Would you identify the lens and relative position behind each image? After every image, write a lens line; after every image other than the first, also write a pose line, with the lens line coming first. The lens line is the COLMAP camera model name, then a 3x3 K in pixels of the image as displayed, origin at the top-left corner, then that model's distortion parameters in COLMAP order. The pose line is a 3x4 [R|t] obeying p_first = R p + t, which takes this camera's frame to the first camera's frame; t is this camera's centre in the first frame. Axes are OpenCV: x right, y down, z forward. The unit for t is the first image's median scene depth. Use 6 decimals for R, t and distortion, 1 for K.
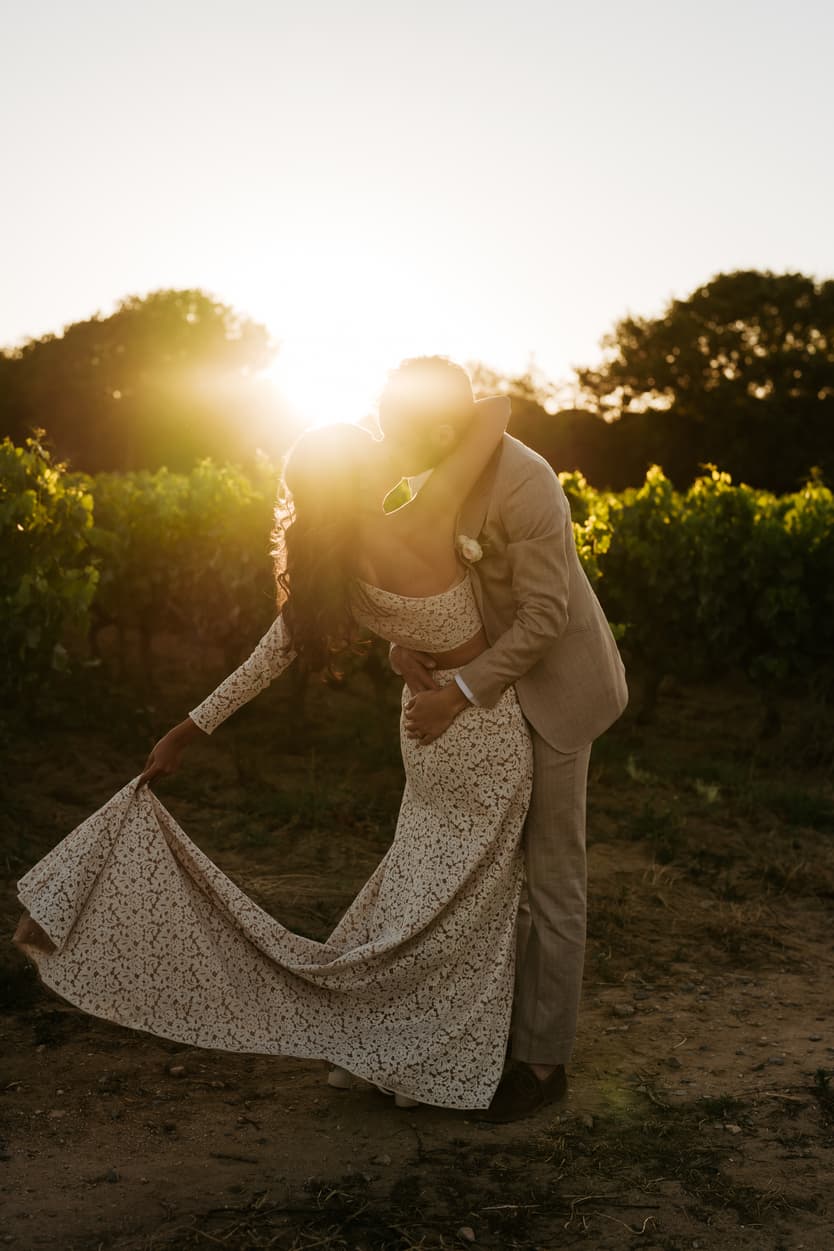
lens RADIAL K [[1694.2, 0, 417.0], [0, 1694.2, 625.5], [0, 0, 1]] dist [-0.008731, 0.025805]
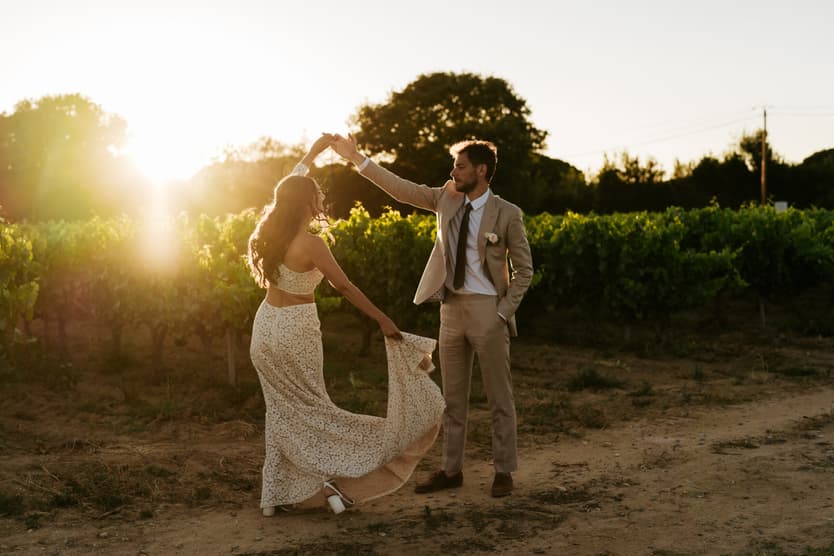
lens RADIAL K [[1129.5, 0, 417.0], [0, 1129.5, 278.0], [0, 0, 1]] dist [-0.008731, 0.025805]
pose [[0.986099, -0.053484, 0.157317, 0.011874], [0.057583, 0.998107, -0.021607, 0.006907], [-0.155864, 0.030366, 0.987312, -0.159990]]
